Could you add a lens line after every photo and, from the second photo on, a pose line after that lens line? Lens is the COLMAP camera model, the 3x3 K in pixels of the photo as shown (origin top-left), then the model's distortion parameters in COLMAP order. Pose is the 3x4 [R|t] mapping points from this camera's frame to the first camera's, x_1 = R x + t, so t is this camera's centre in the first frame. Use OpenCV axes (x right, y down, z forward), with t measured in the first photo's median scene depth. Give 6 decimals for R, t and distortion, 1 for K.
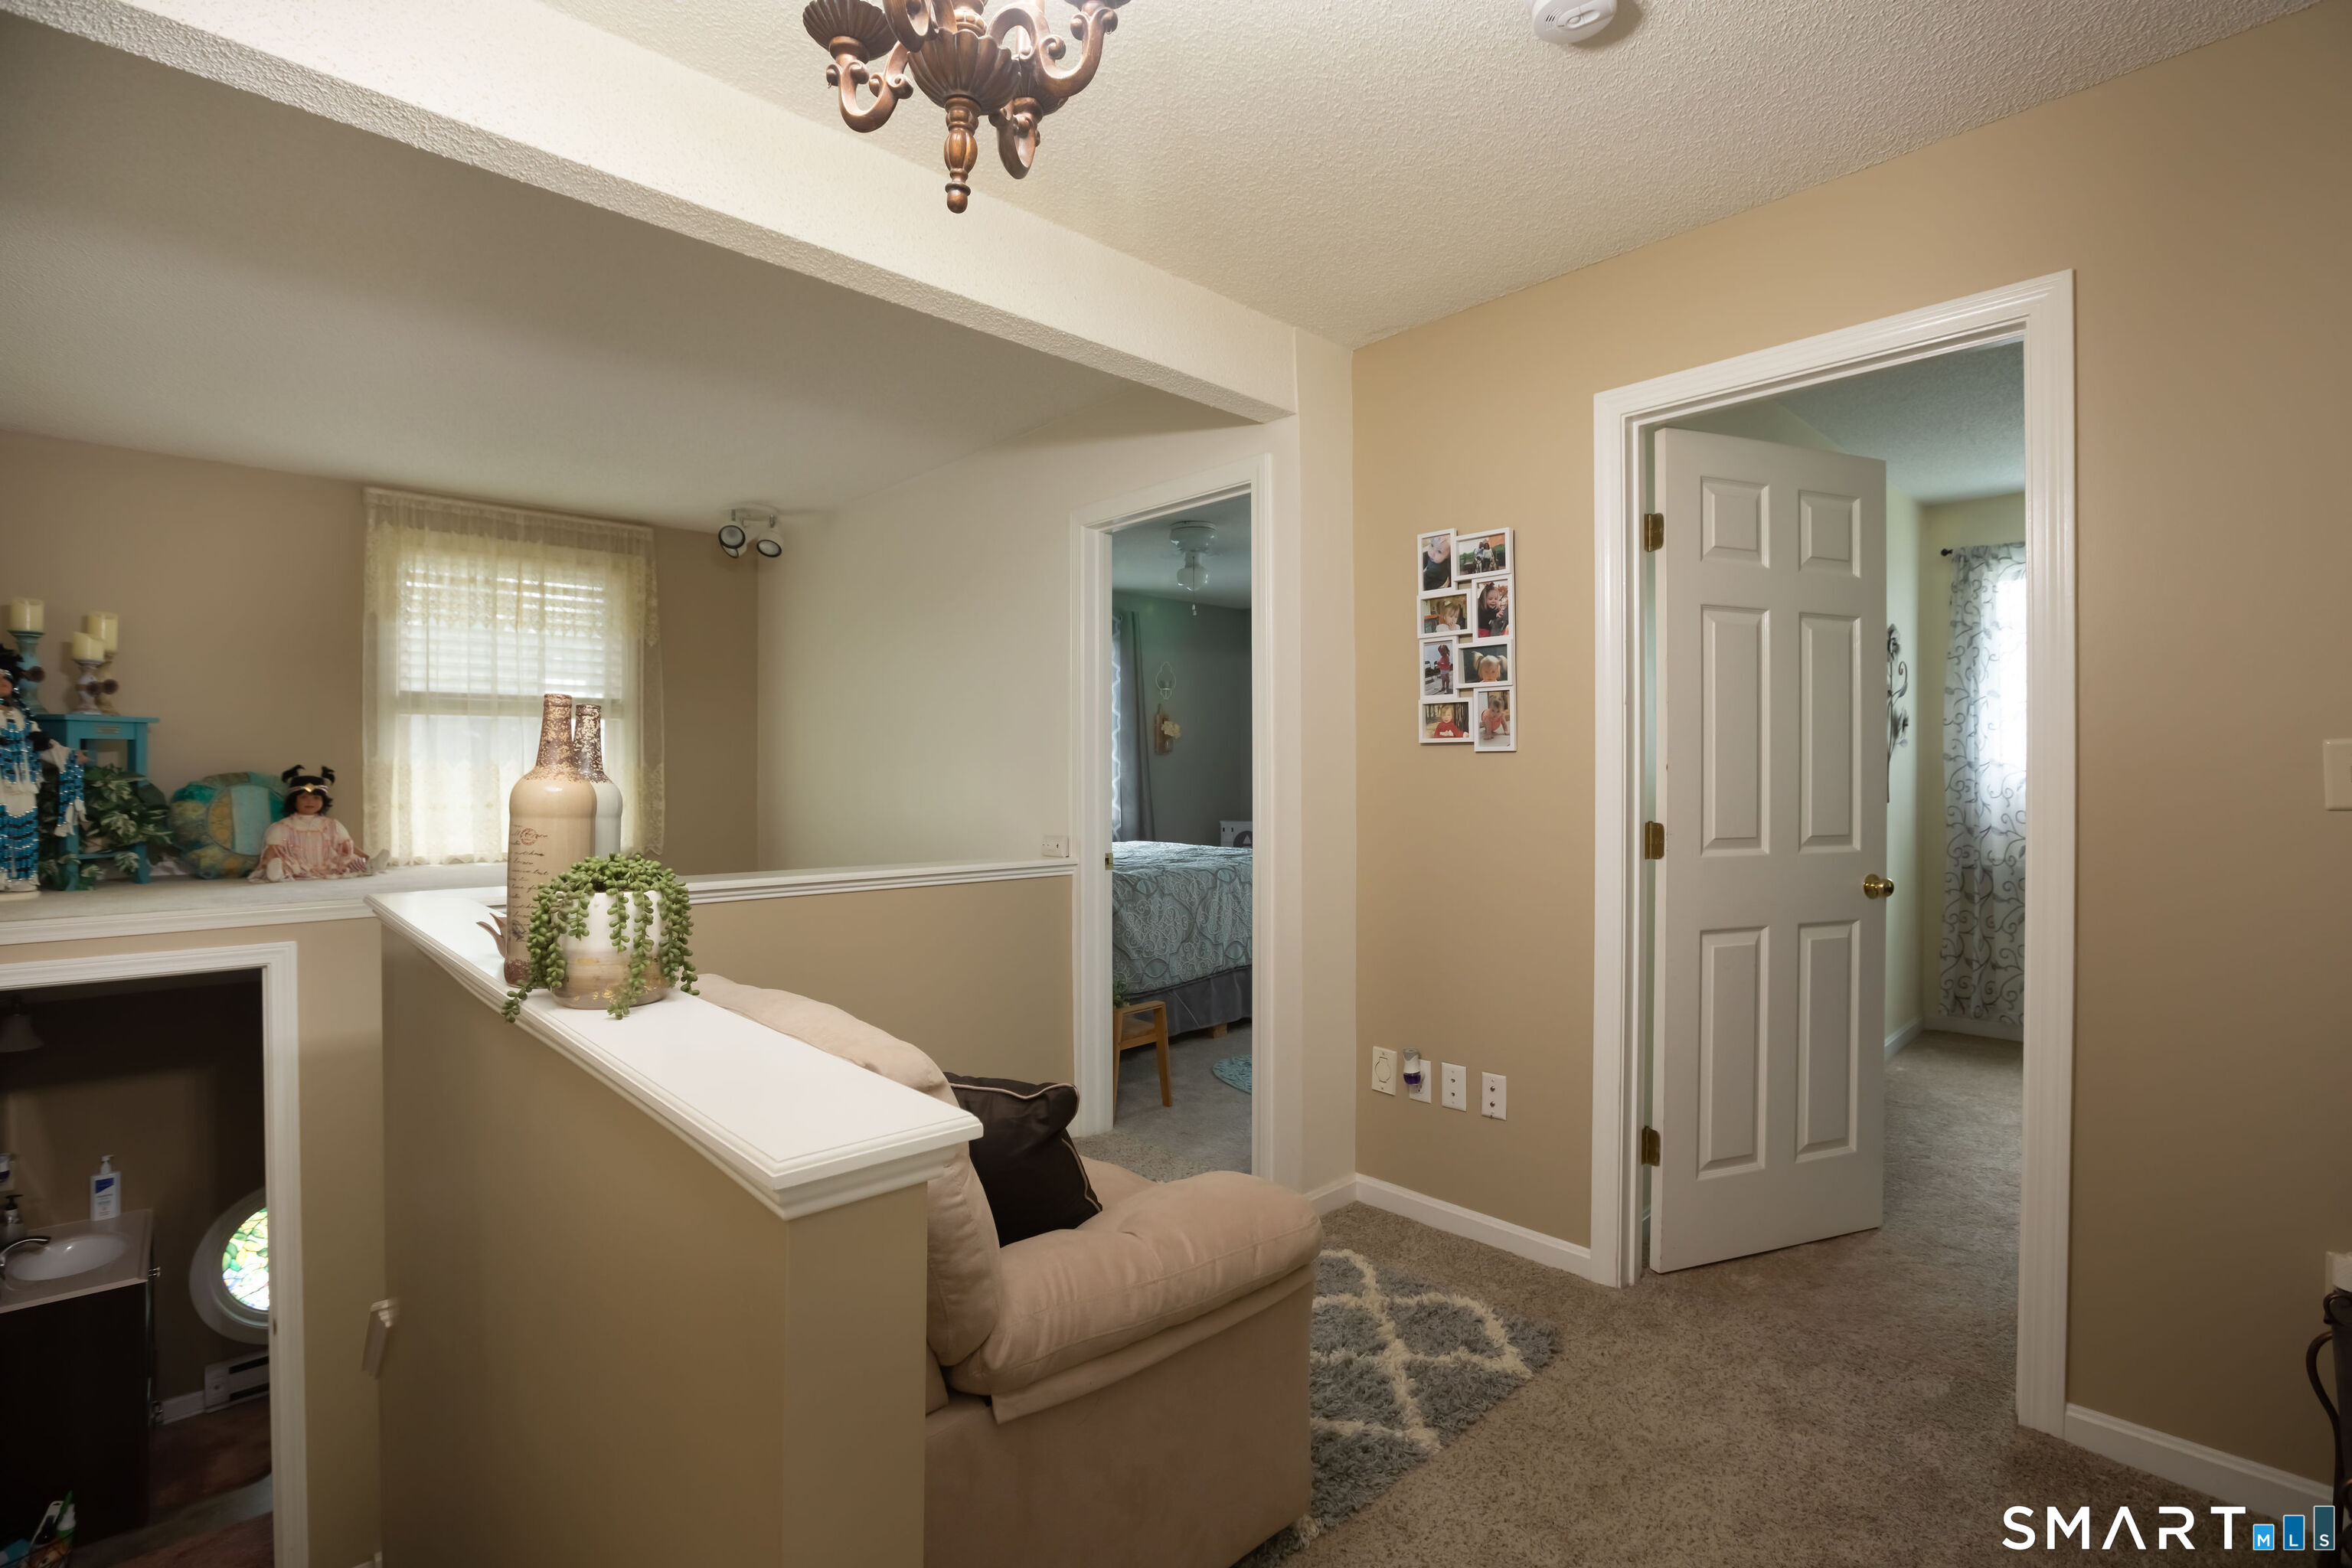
lens RADIAL K [[1069.8, 0, 1173.3], [0, 1069.8, 779.5], [0, 0, 1]] dist [-0.030664, -0.000253]
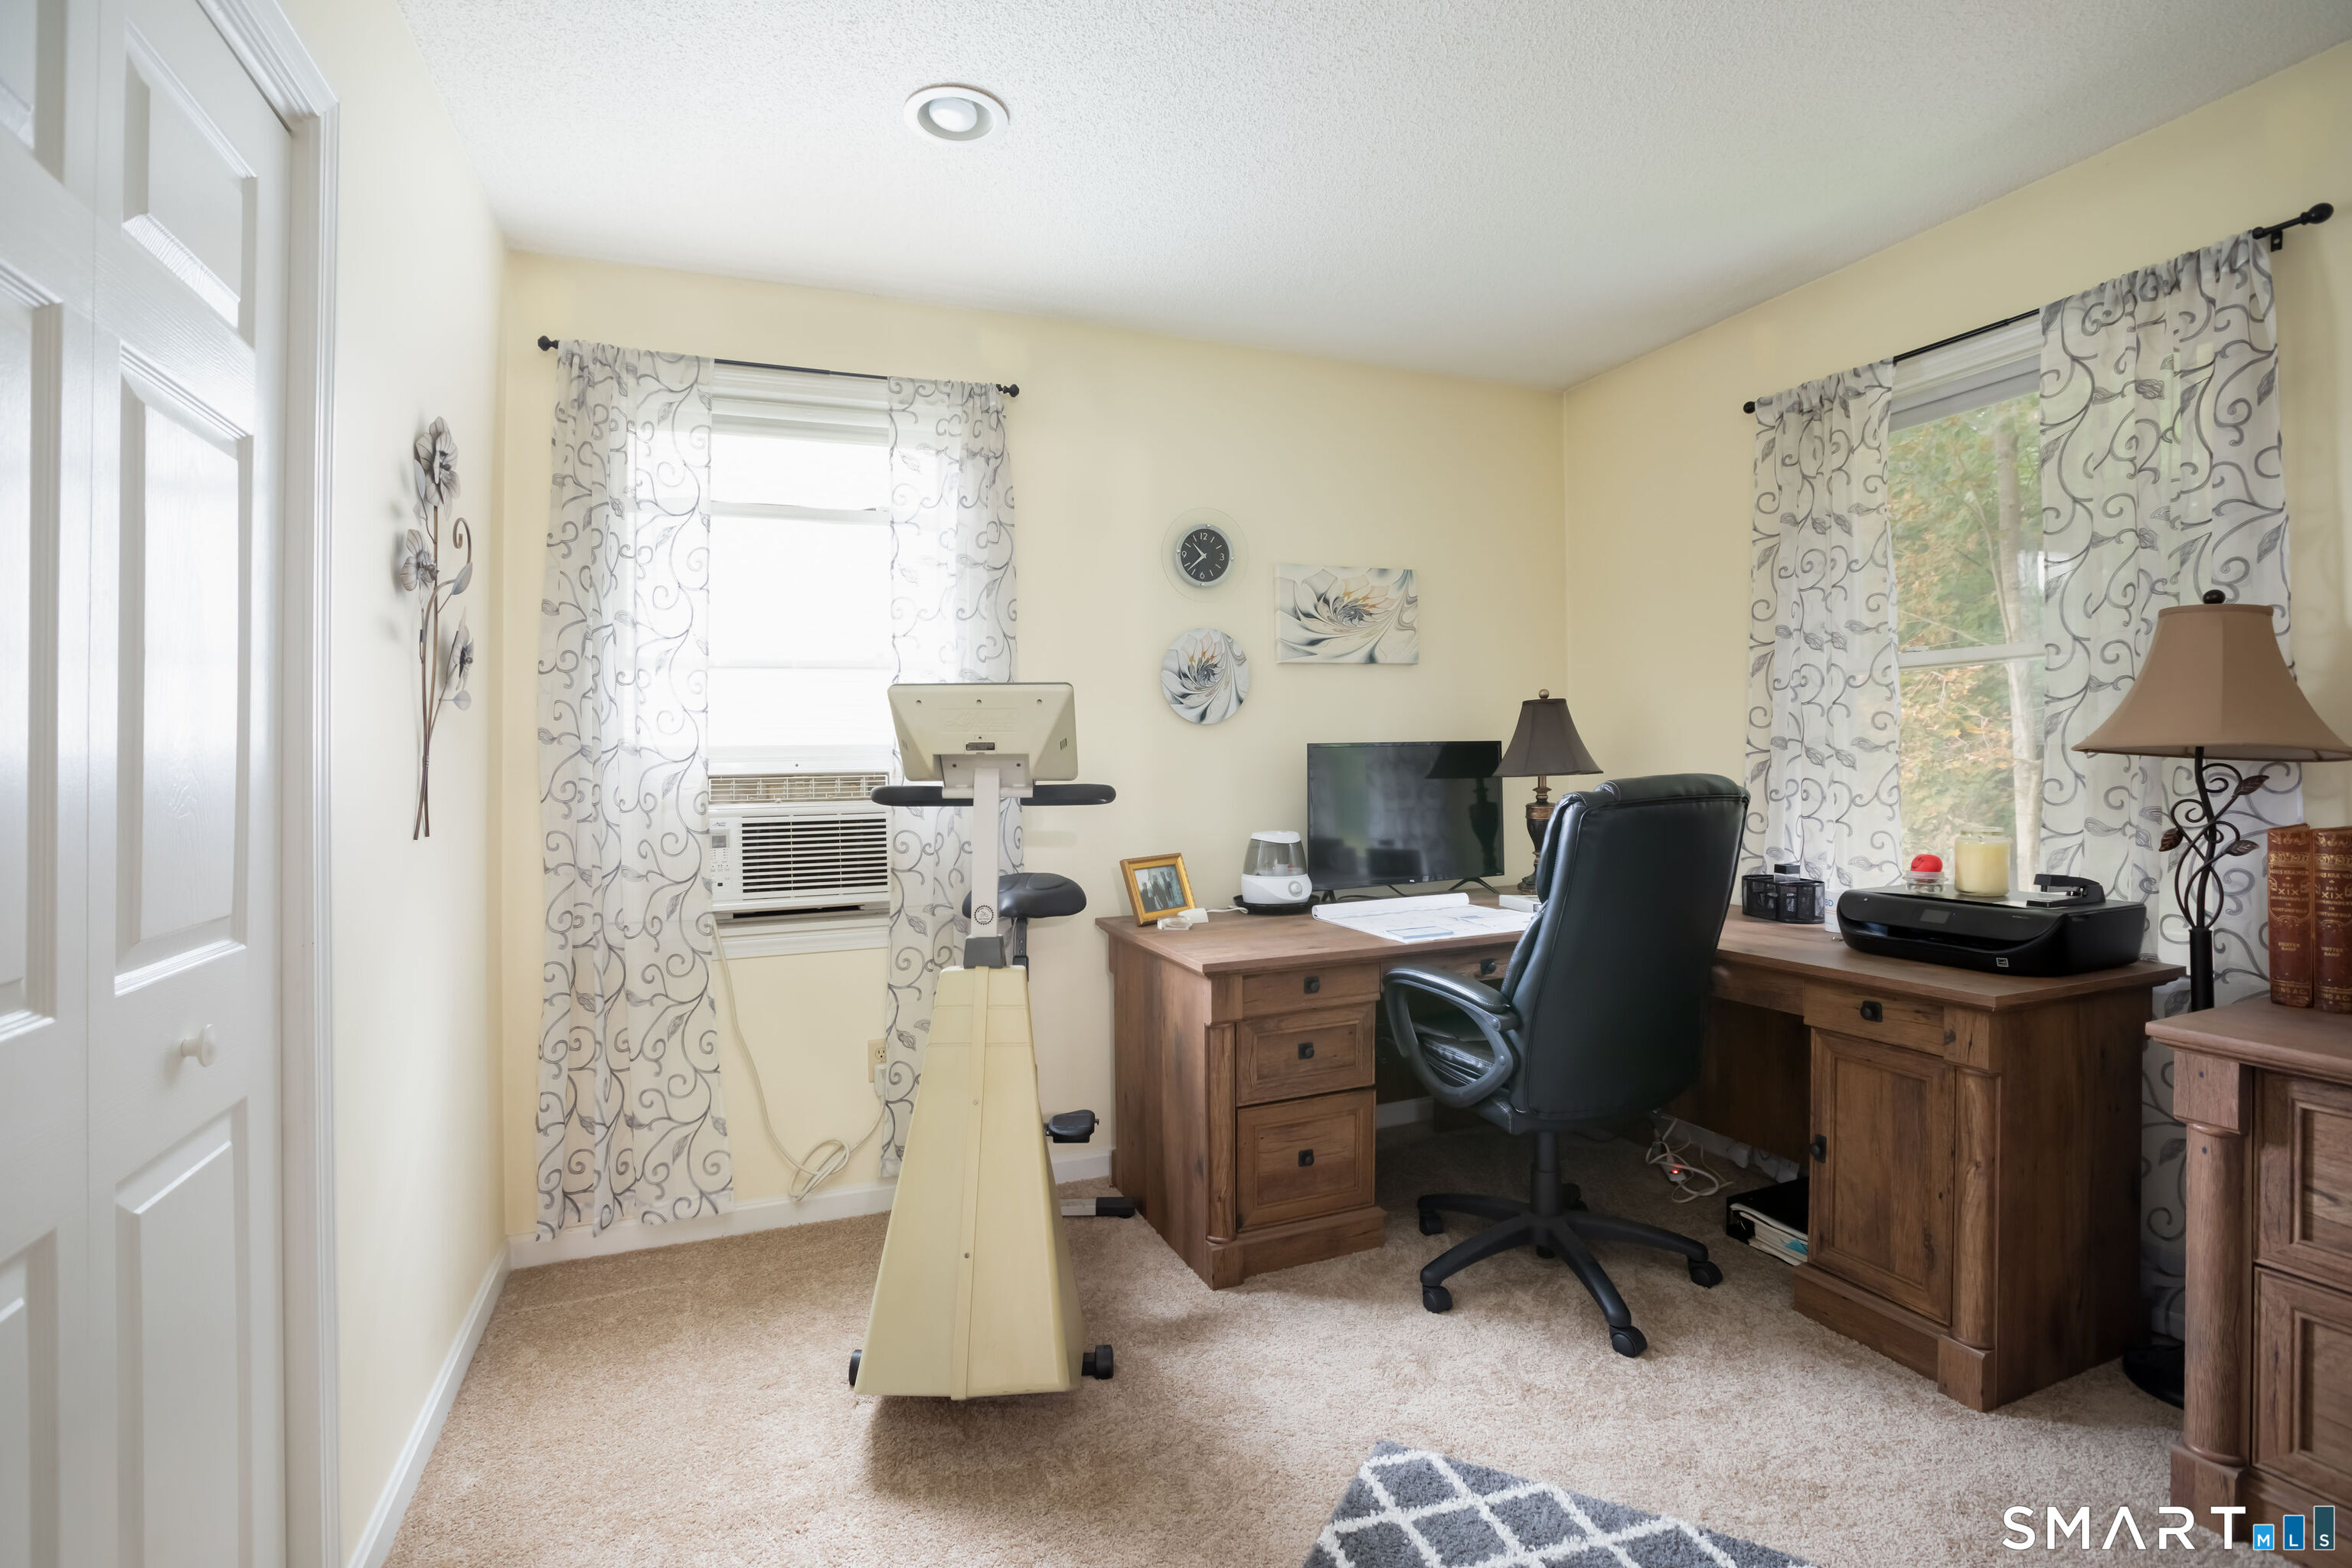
lens RADIAL K [[1069.8, 0, 1174.6], [0, 1069.8, 768.0], [0, 0, 1]] dist [-0.030664, -0.000253]
pose [[0.356064, 0.003079, 0.934457, 0.364723], [0.001018, 0.999993, -0.003683, -0.003282], [-0.934461, 0.002263, 0.356058, 0.532356]]
